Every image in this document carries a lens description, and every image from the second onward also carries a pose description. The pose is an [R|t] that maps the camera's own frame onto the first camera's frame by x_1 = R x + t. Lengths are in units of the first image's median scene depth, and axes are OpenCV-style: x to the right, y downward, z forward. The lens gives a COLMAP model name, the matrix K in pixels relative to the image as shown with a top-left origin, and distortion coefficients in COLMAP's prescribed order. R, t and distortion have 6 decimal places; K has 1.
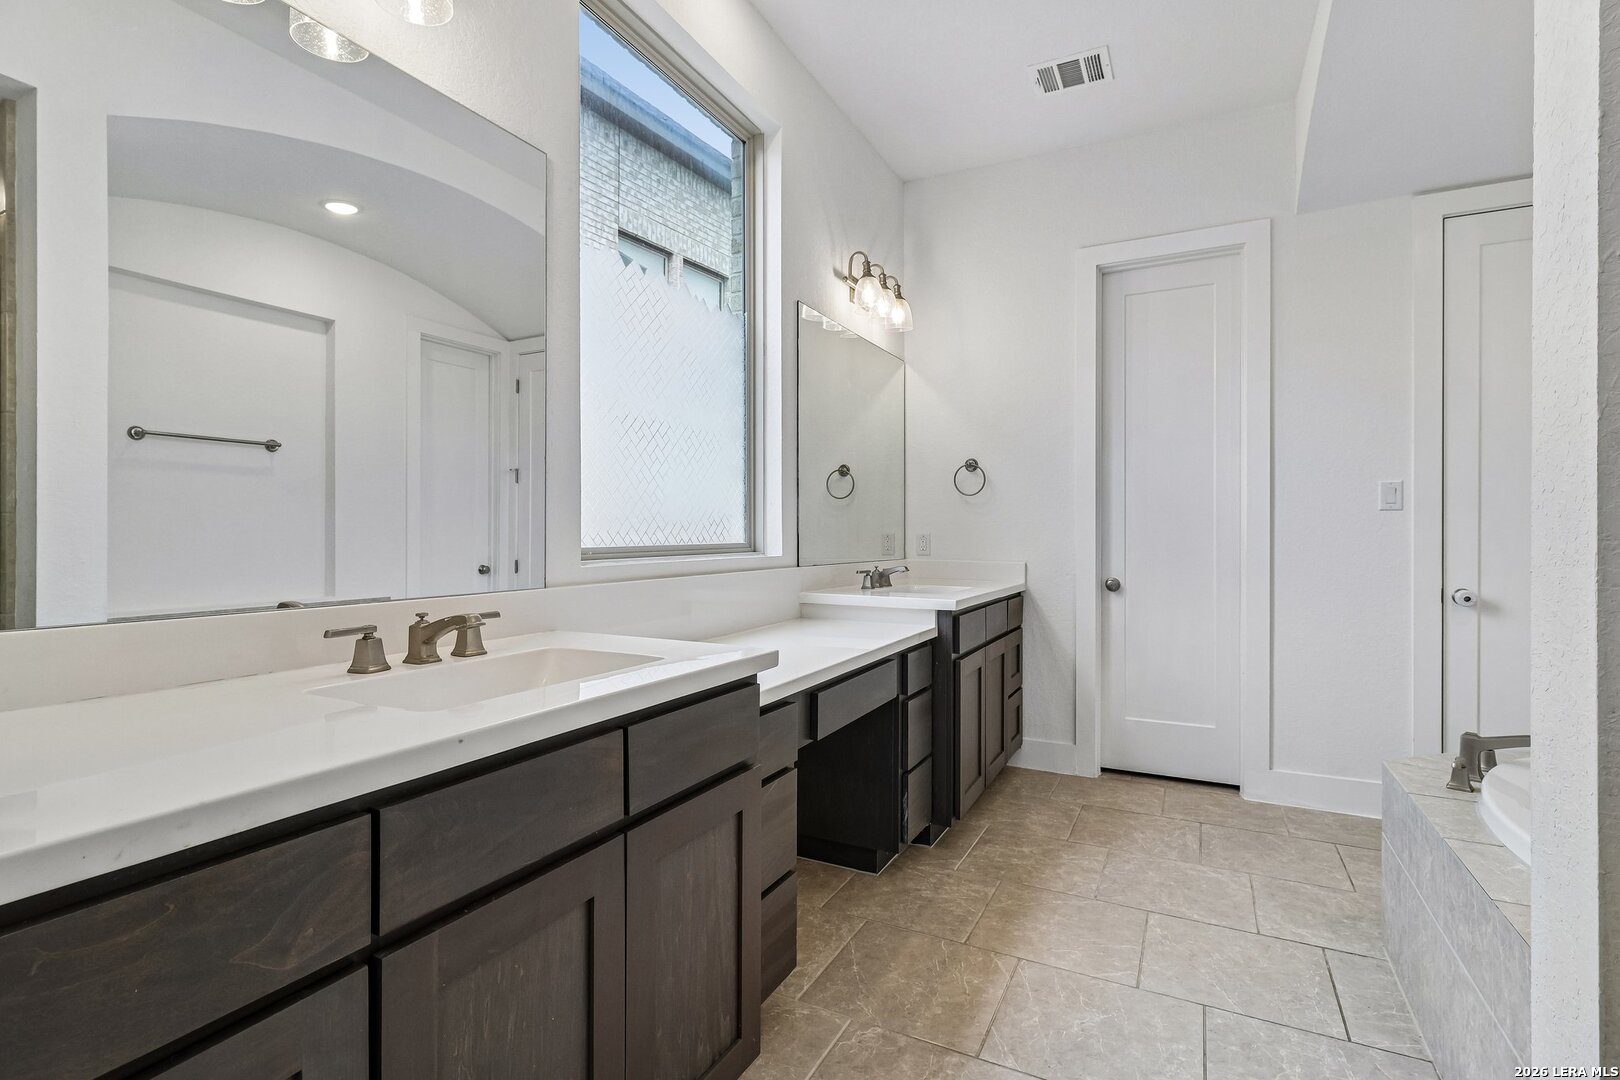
lens RADIAL K [[767.9, 0, 809.6], [0, 767.9, 525.2], [0, 0, 1]] dist [0.000480, -0.000565]
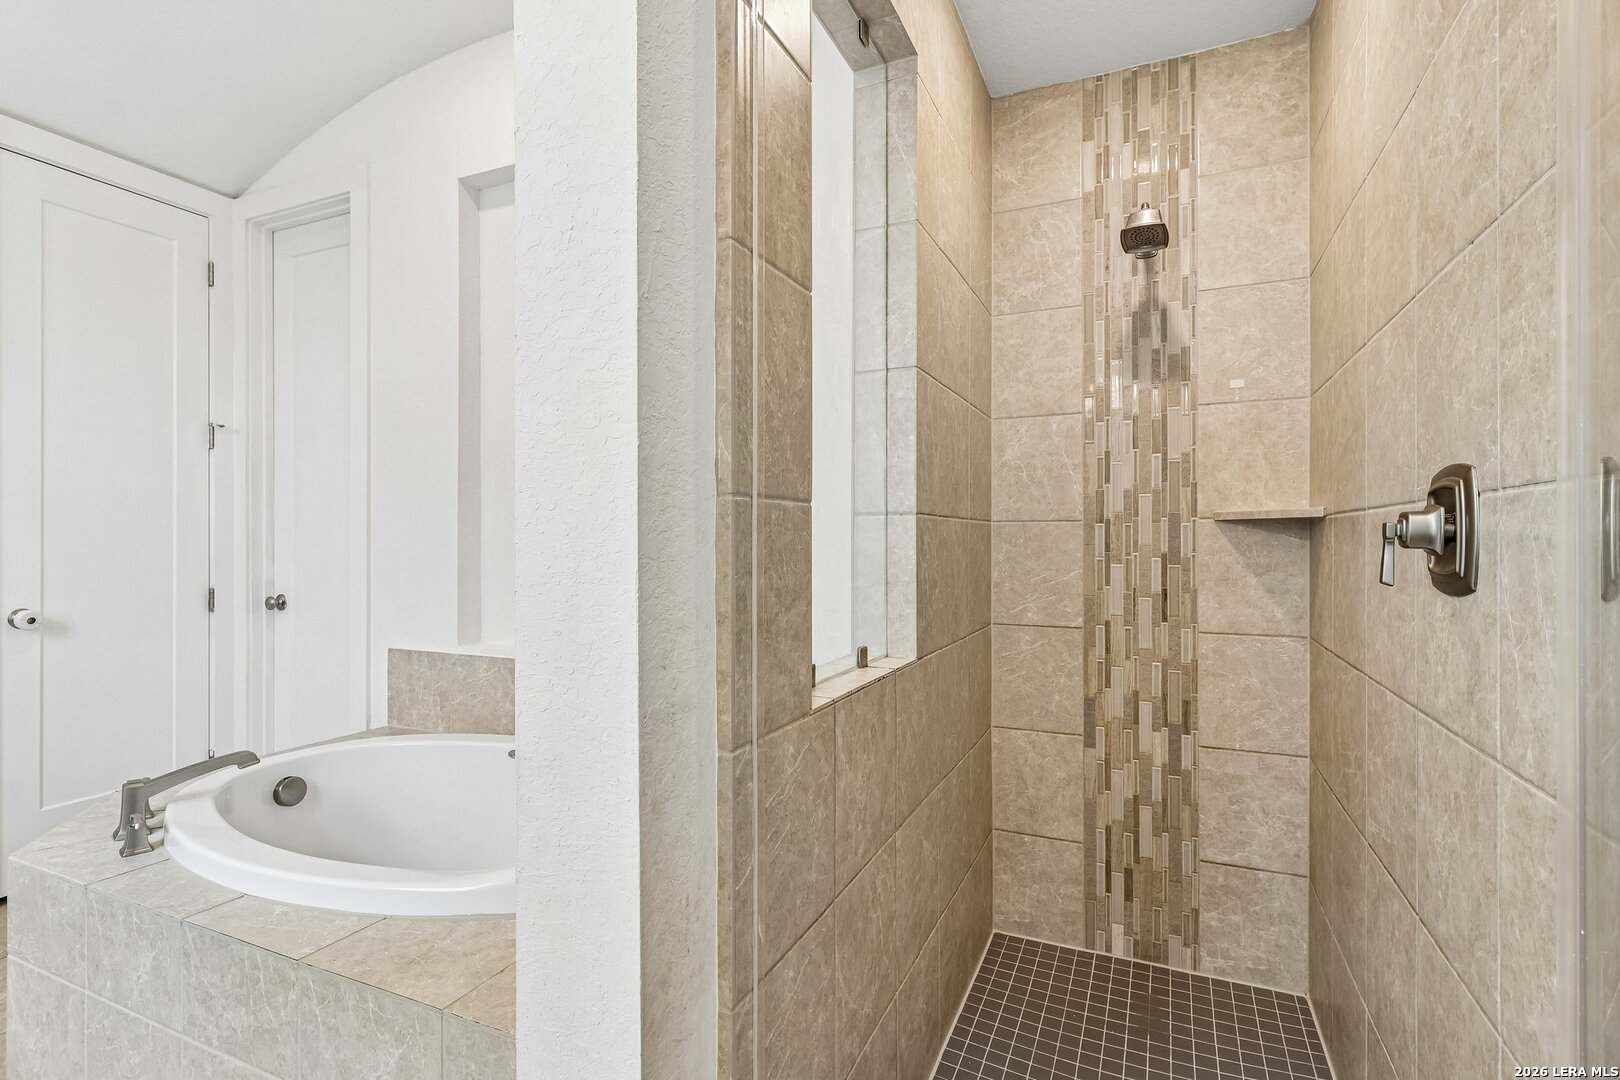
lens RADIAL K [[779.9, 0, 803.6], [0, 779.9, 532.7], [0, 0, 1]] dist [0.003096, 0.000439]
pose [[-0.036037, -0.000977, 0.999350, -0.028954], [-0.006849, 0.999976, 0.000731, -0.008929], [-0.999327, -0.006818, -0.036043, 0.379500]]
